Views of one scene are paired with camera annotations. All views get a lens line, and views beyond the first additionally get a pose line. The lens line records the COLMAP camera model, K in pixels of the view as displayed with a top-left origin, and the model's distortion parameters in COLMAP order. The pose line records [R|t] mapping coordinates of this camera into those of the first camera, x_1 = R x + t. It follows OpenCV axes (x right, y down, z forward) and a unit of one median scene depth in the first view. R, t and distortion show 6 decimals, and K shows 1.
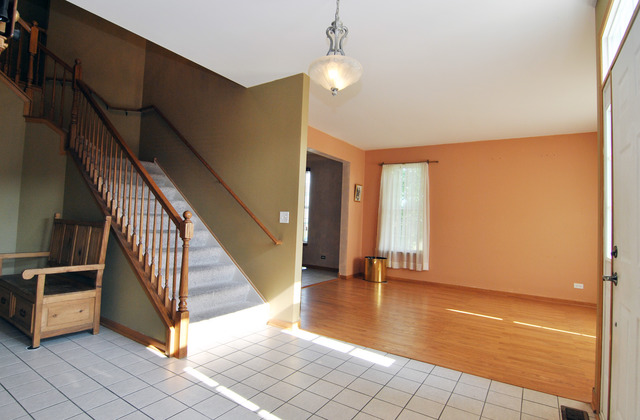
lens RADIAL K [[336.1, 0, 305.5], [0, 336.1, 208.5], [0, 0, 1]] dist [-0.000684, -0.000094]
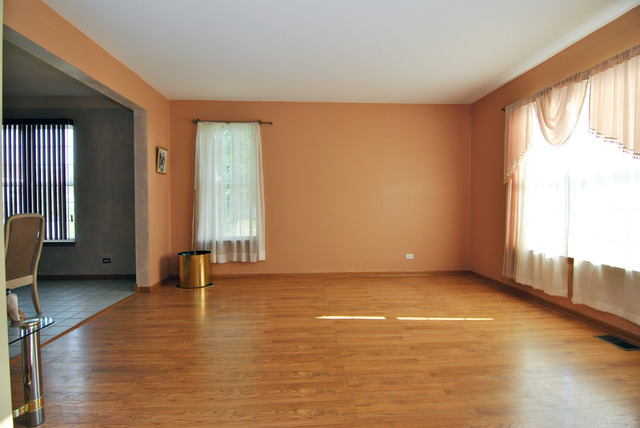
lens RADIAL K [[307.5, 0, 317.6], [0, 307.5, 209.4], [0, 0, 1]] dist [-0.001718, -0.015472]
pose [[0.794925, -0.053593, 0.604336, 0.028116], [0.016782, 0.997652, 0.066398, 0.016915], [-0.606475, -0.042640, 0.793958, 0.331533]]
